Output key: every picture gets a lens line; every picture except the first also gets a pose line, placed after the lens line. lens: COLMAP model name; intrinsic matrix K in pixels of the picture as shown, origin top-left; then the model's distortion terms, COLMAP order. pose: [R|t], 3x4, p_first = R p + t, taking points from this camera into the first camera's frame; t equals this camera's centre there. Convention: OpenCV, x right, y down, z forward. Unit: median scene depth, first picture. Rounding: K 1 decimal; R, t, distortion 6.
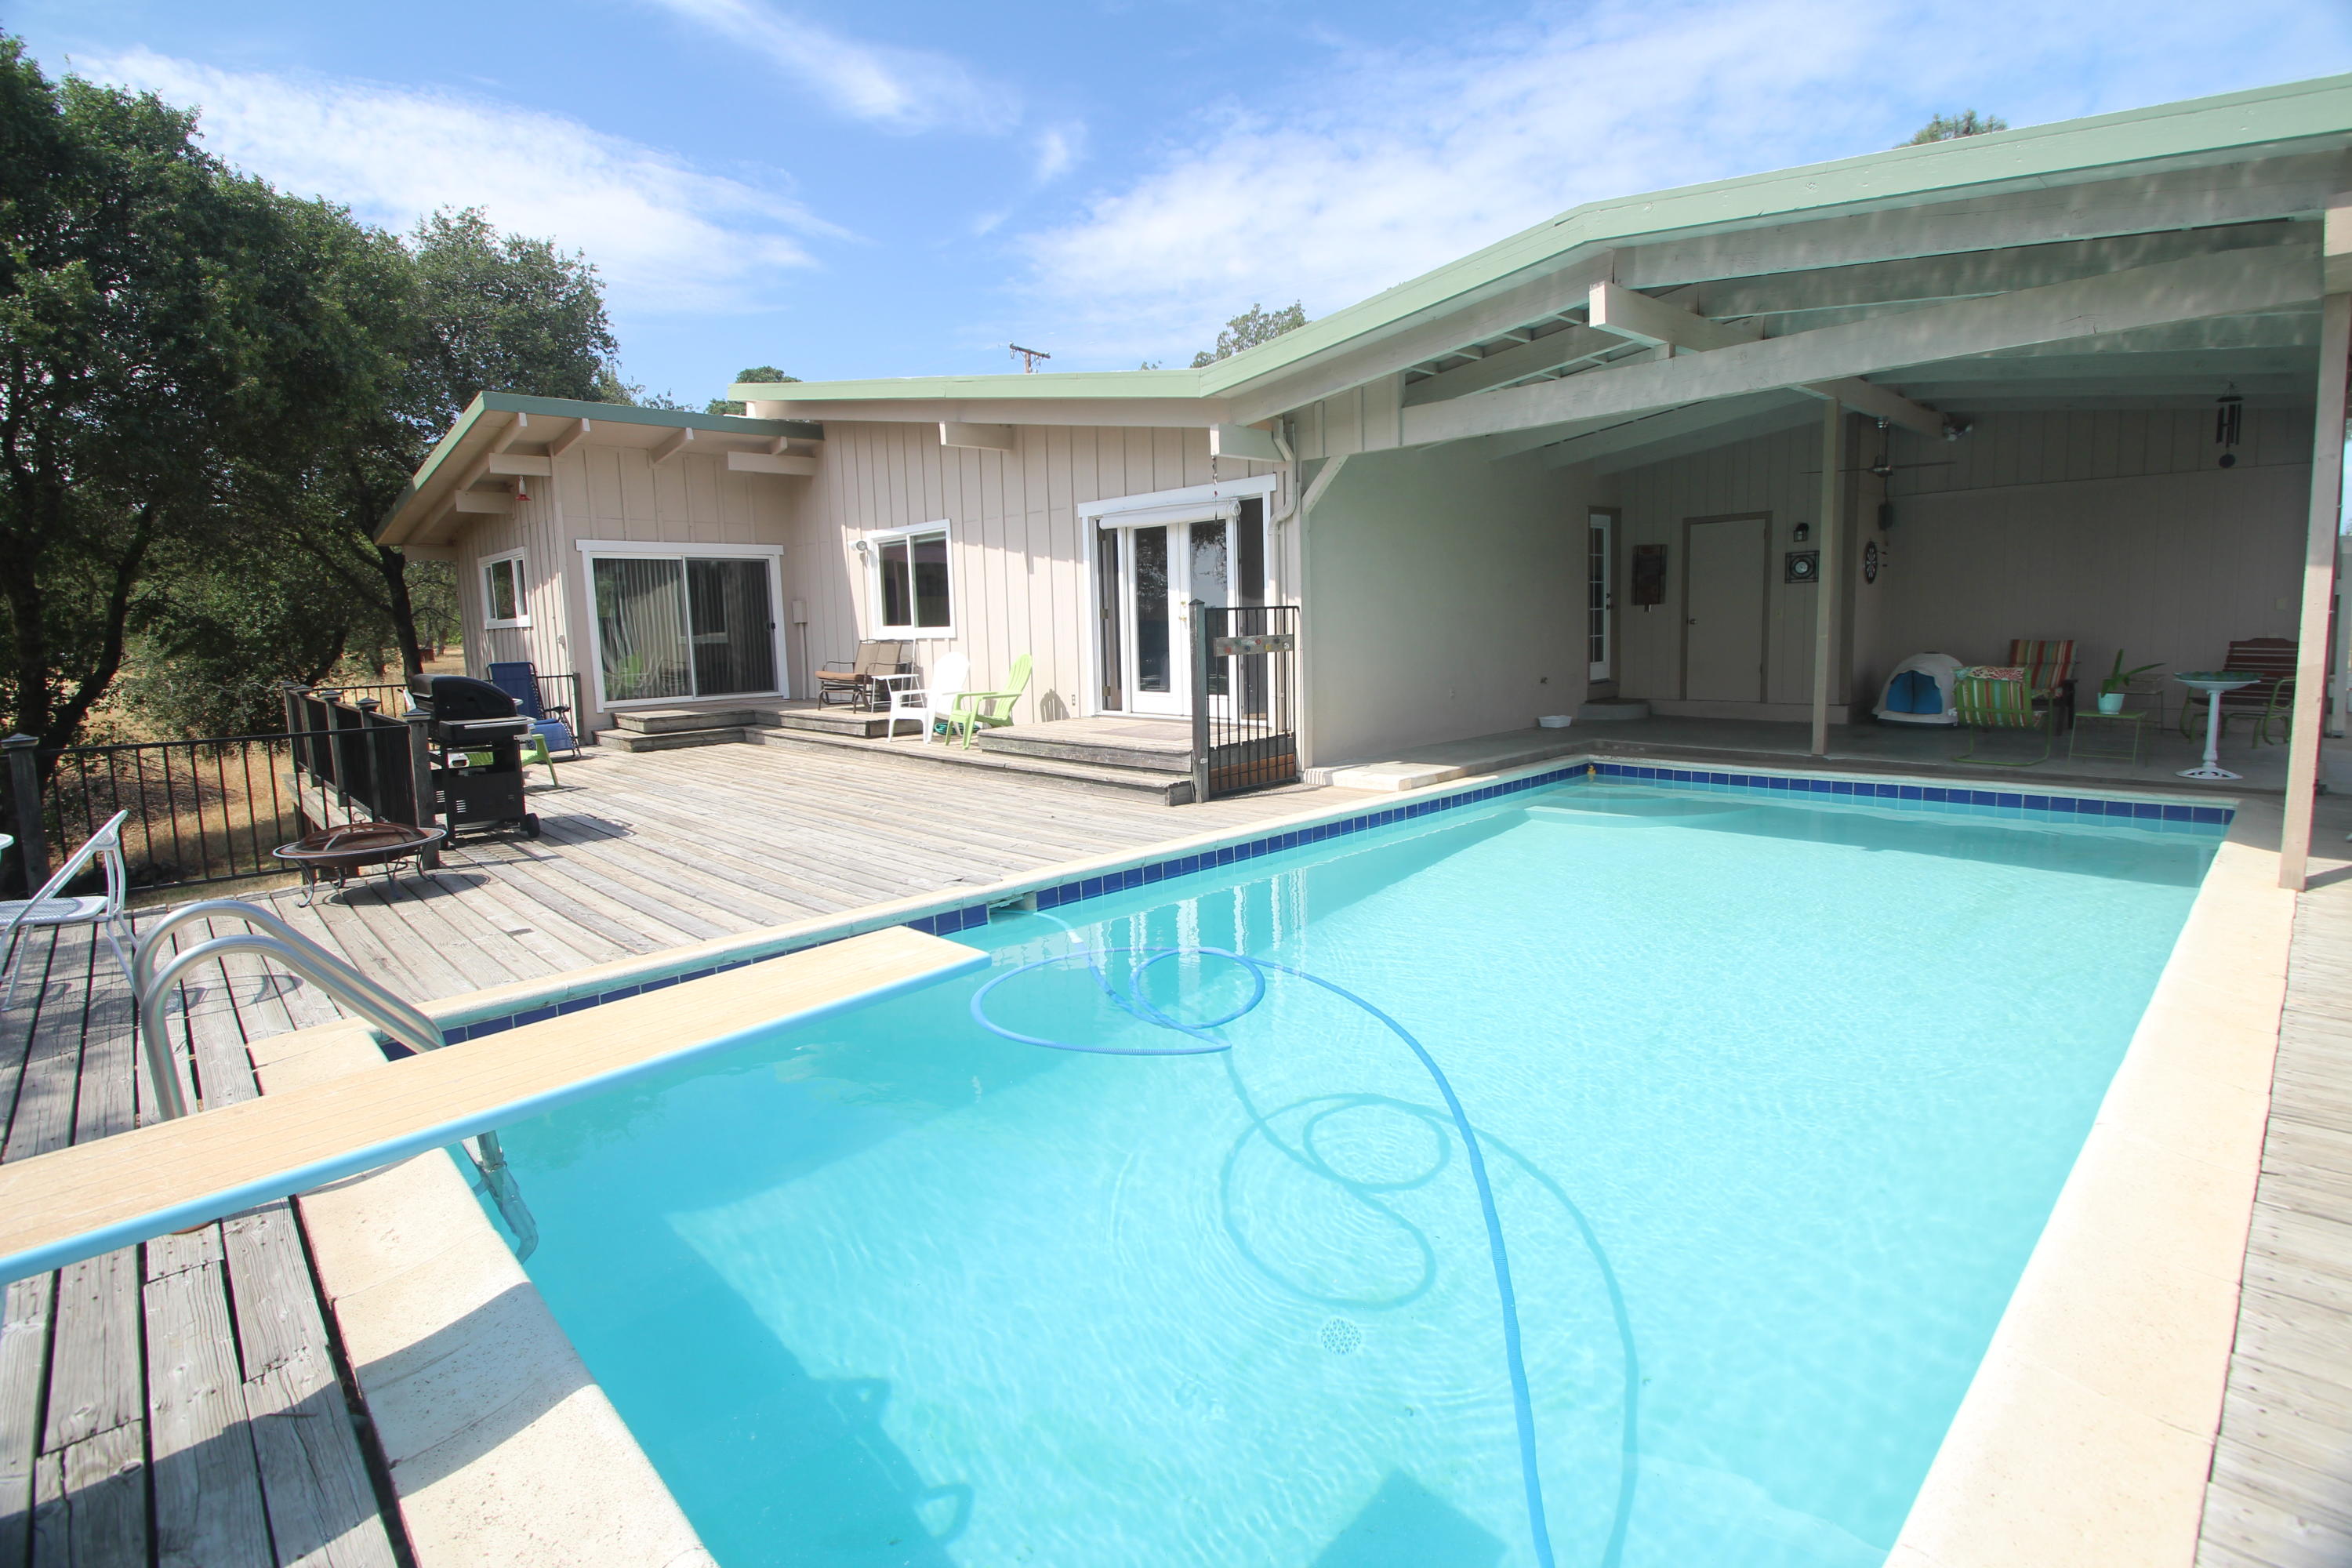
lens RADIAL K [[1105.1, 0, 1181.7], [0, 1105.1, 740.9], [0, 0, 1]] dist [0.009166, -0.011958]
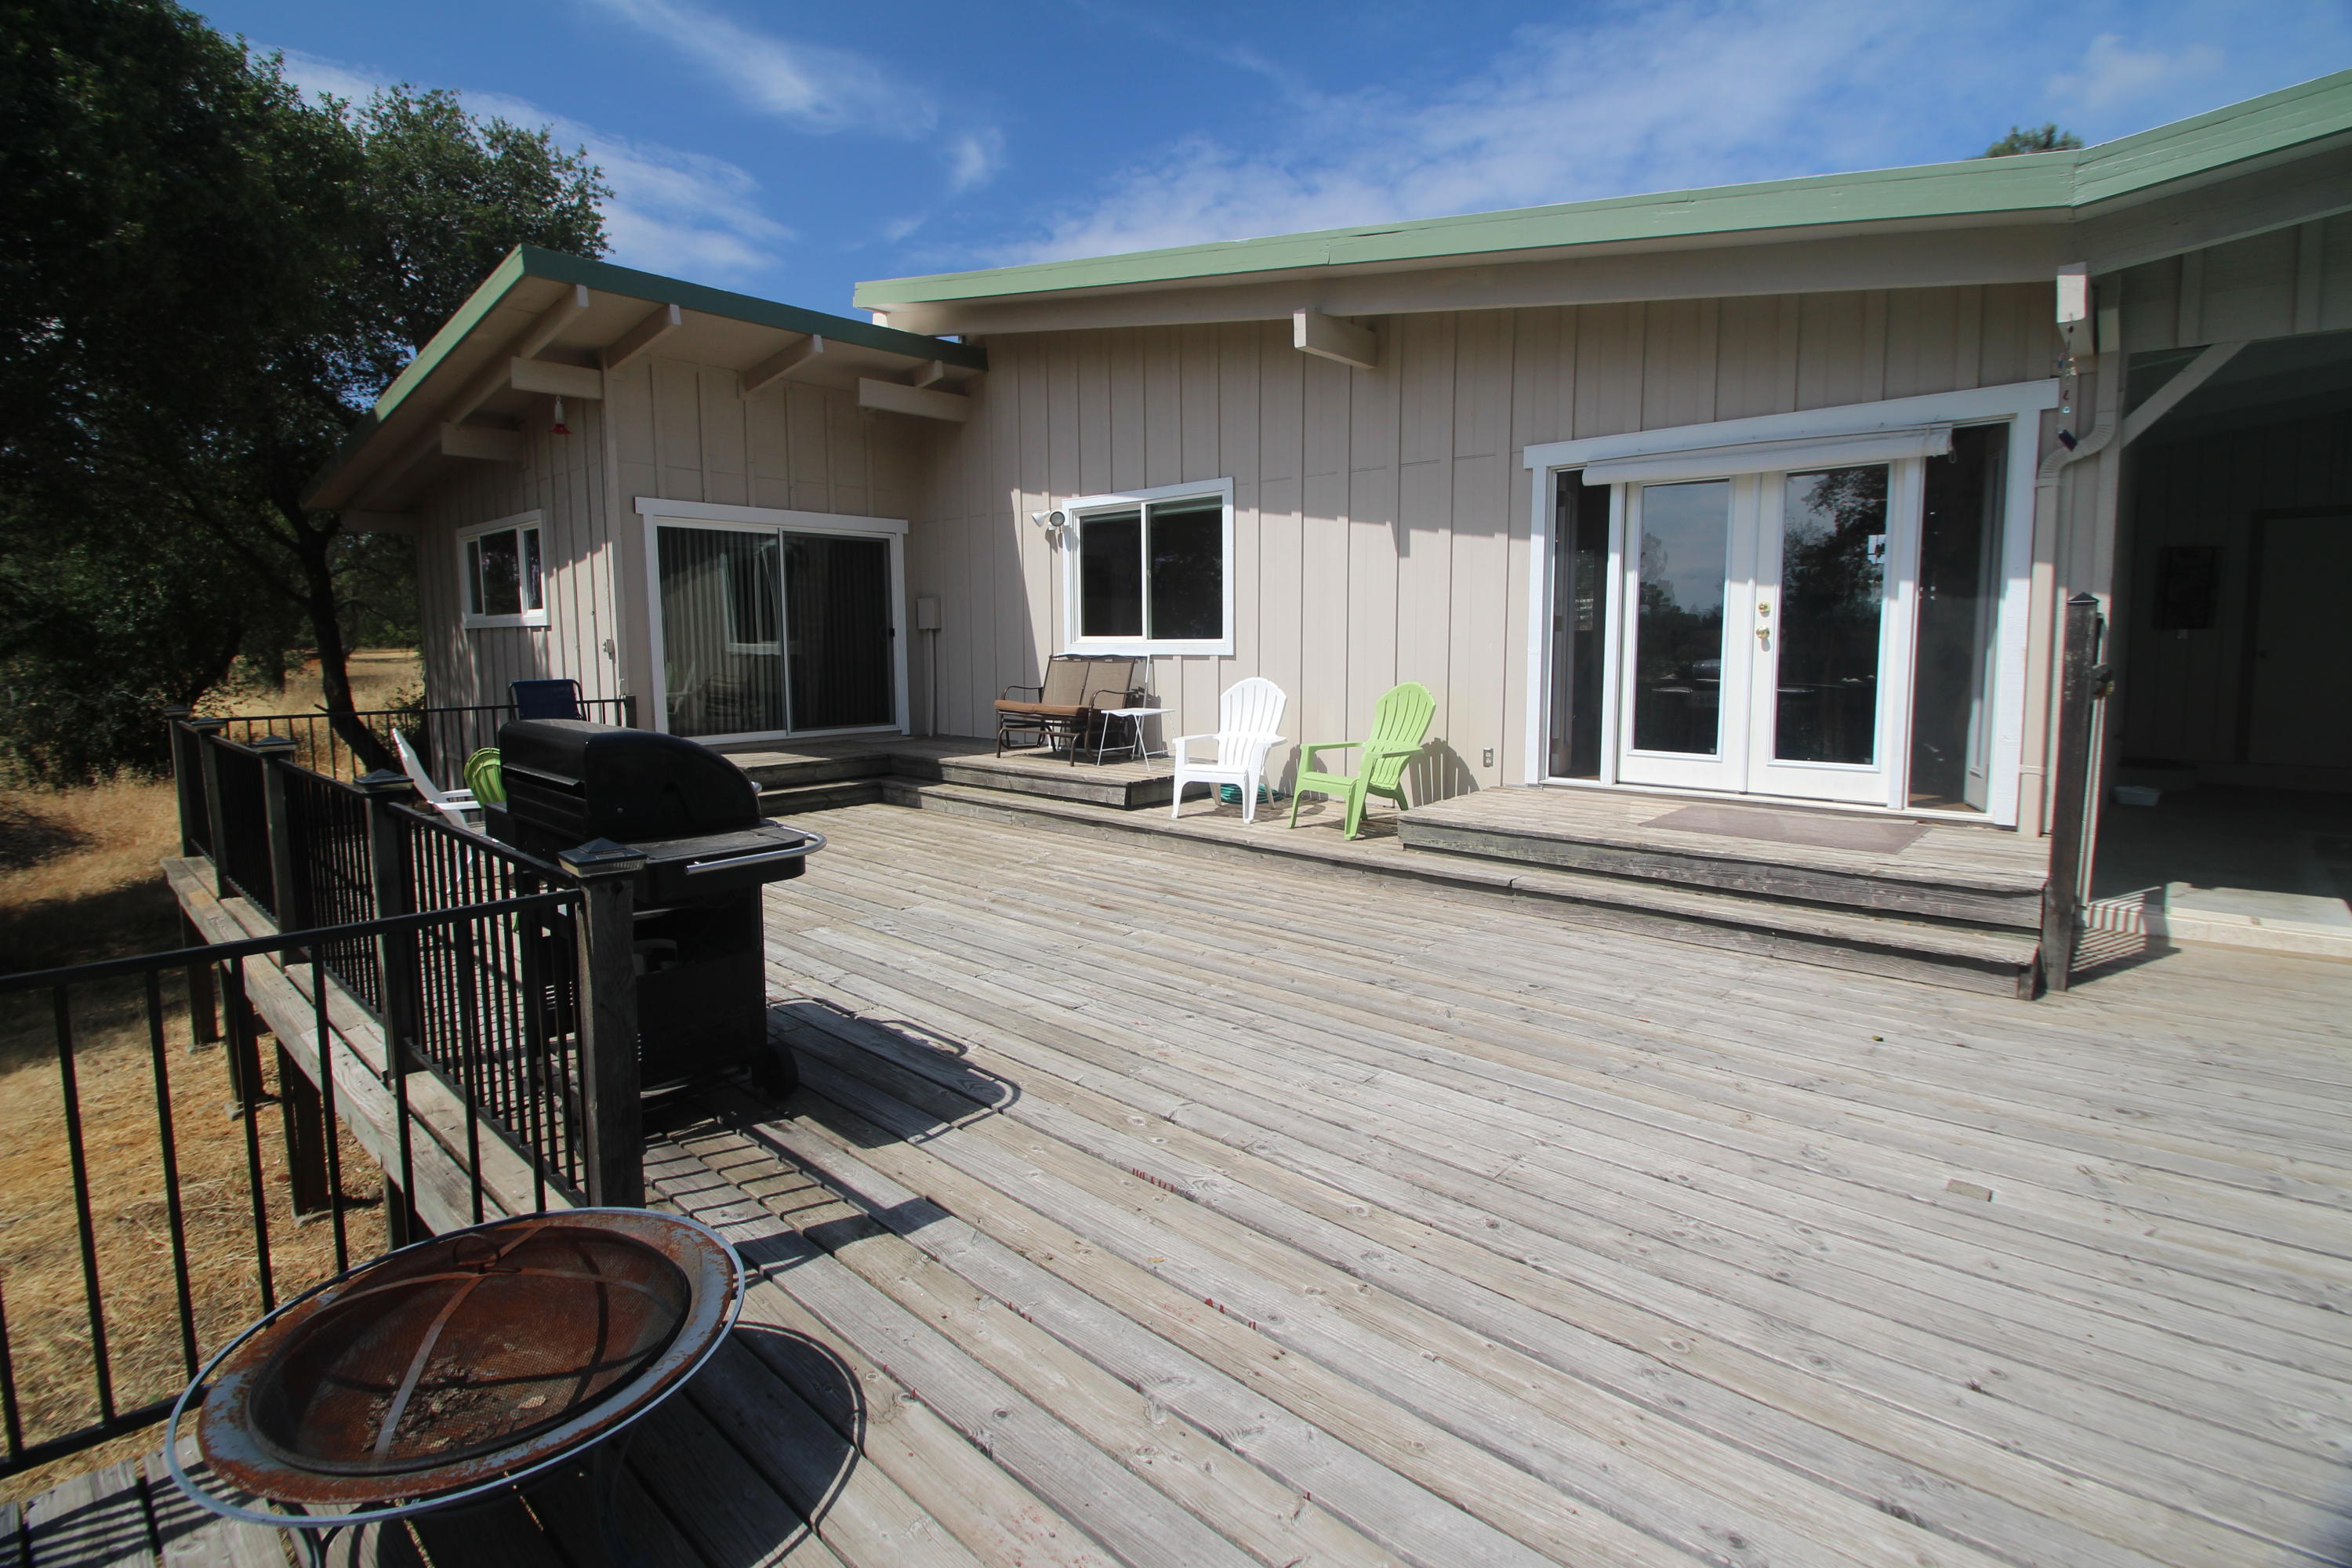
lens RADIAL K [[1105.1, 0, 1181.7], [0, 1105.1, 740.9], [0, 0, 1]] dist [0.009166, -0.011958]
pose [[0.997670, 0.016010, 0.066313, -0.257495], [-0.014813, 0.999719, -0.018503, -0.026659], [-0.066591, 0.017477, 0.997627, 0.310854]]
